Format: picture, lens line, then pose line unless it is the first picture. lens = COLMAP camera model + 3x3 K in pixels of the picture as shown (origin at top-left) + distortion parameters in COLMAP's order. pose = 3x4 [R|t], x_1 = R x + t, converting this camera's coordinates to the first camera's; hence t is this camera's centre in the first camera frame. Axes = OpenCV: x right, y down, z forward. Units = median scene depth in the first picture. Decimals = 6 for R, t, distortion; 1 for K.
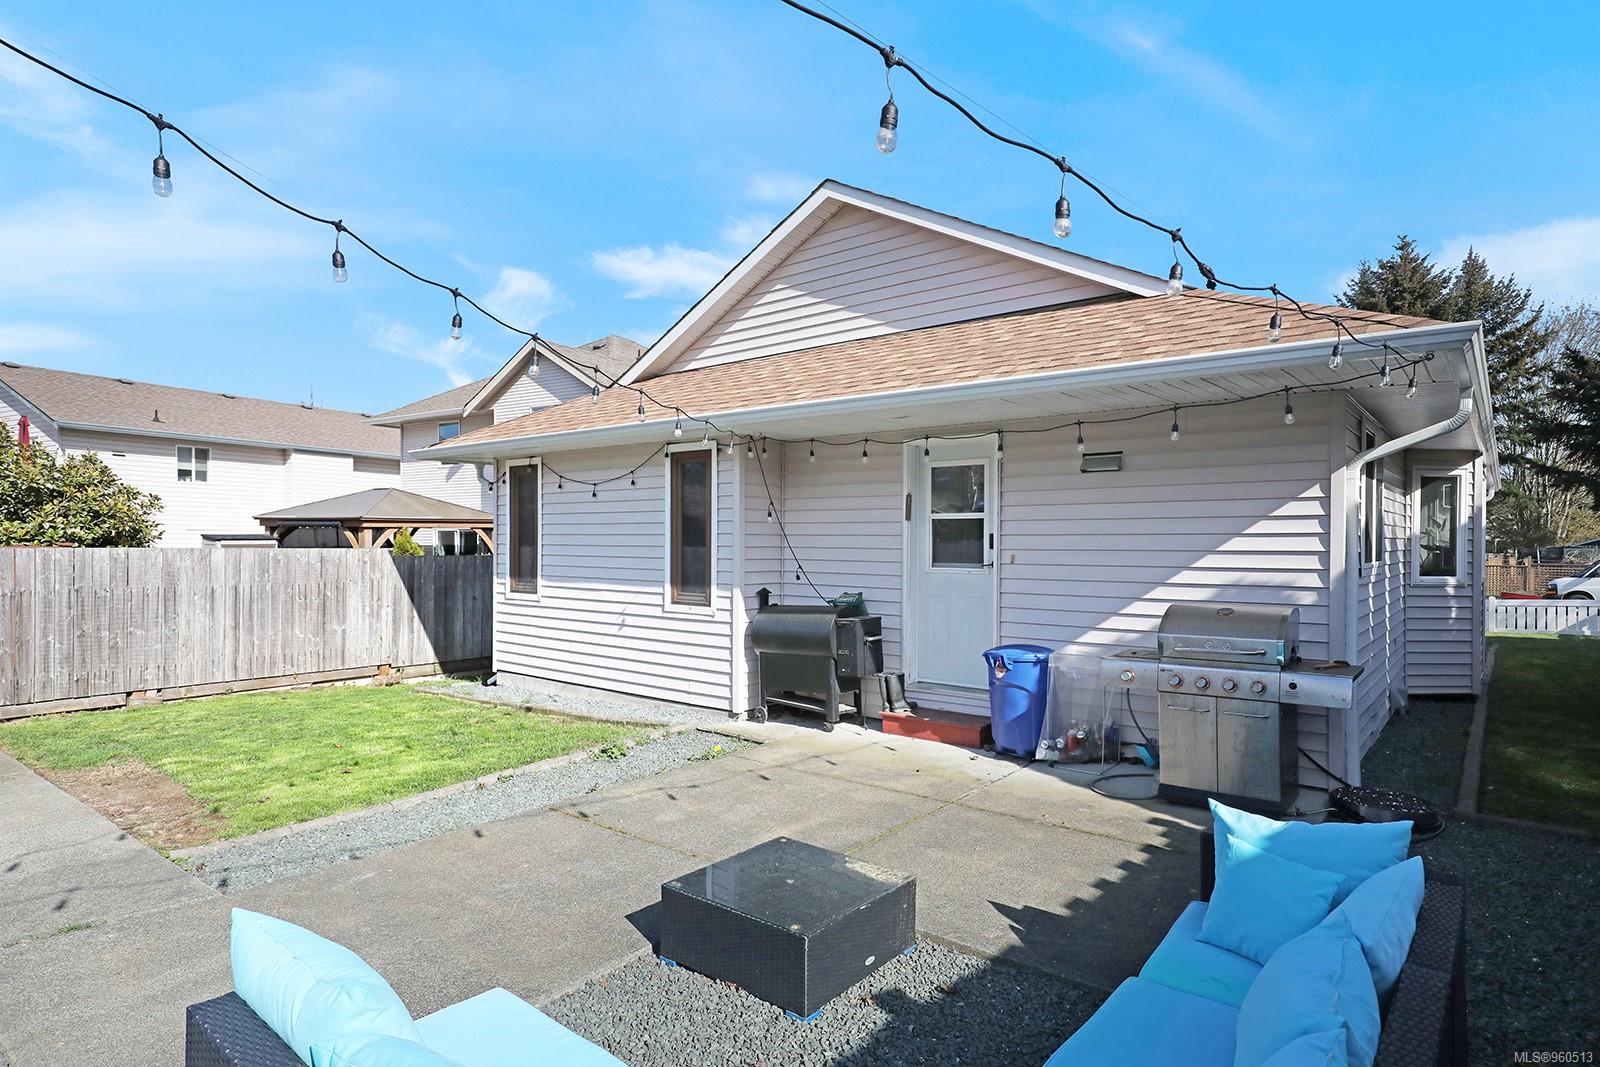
lens RADIAL K [[863.0, 0, 800.0], [0, 863.0, 533.5], [0, 0, 1]] dist [0.001759, 0.000057]
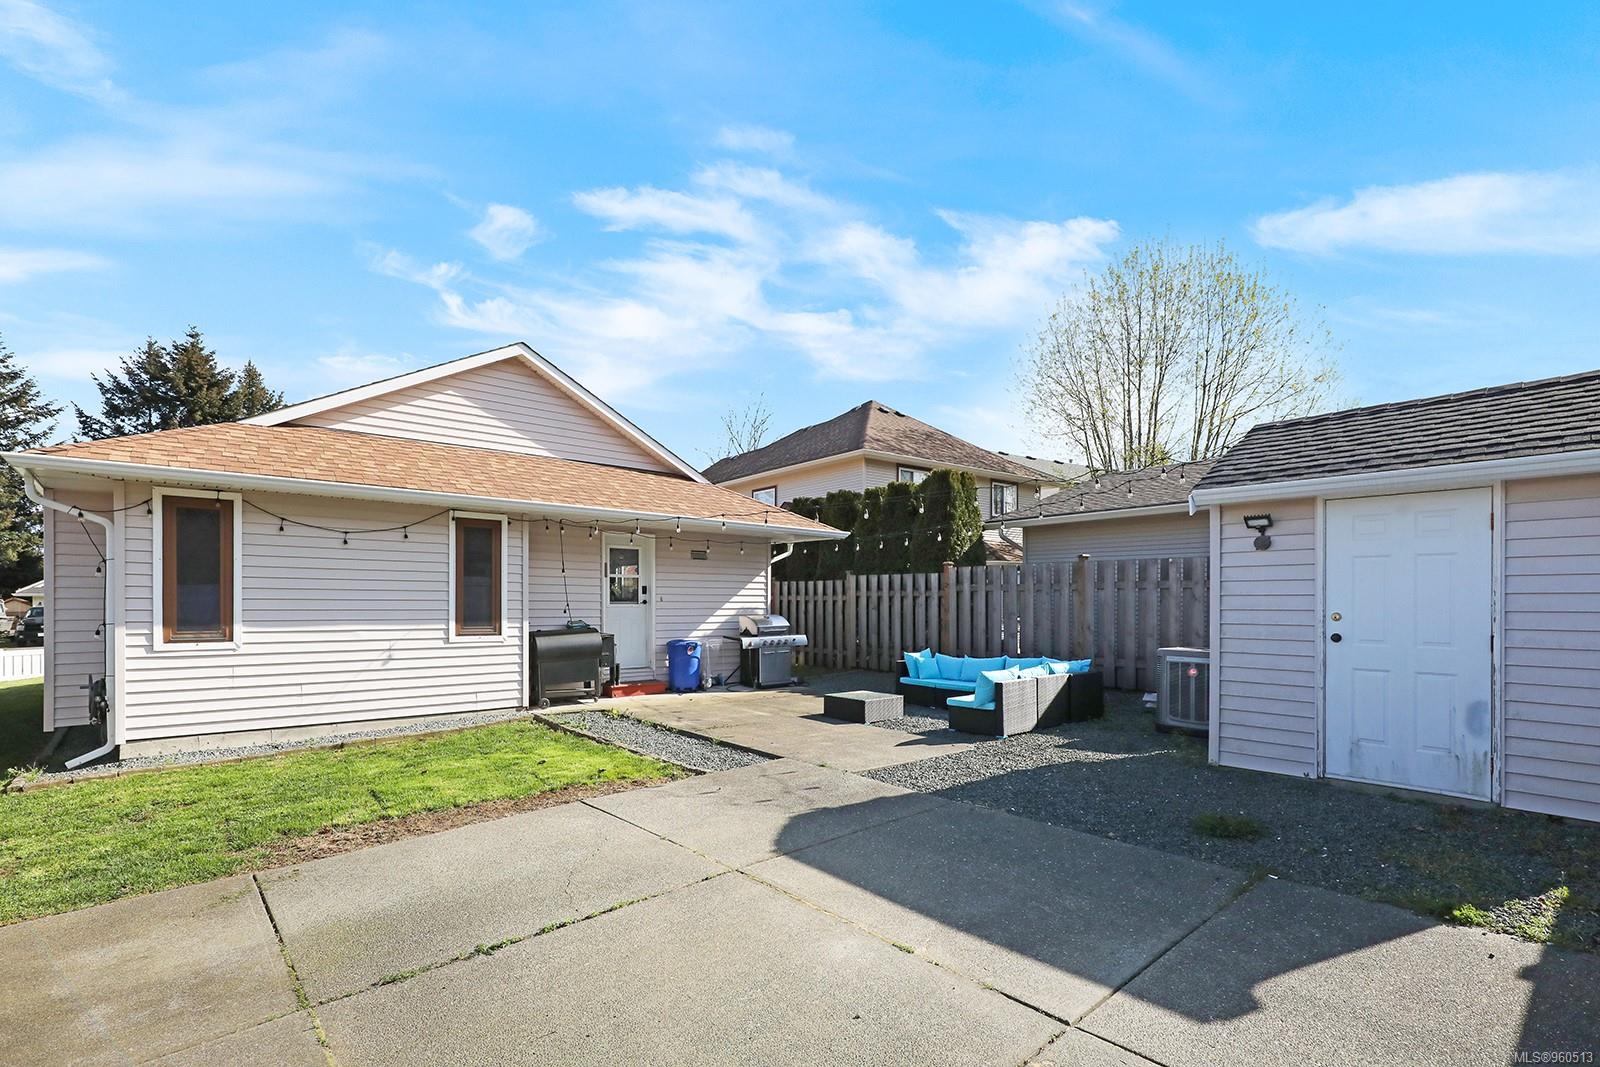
lens RADIAL K [[761.8, 0, 797.5], [0, 761.8, 606.2], [0, 0, 1]] dist [0.001252, 0.000202]
pose [[0.169499, -0.008110, 0.985497, -1.168804], [-0.012390, 0.999870, 0.010359, 0.019281], [-0.985453, -0.013967, 0.169376, 0.312491]]
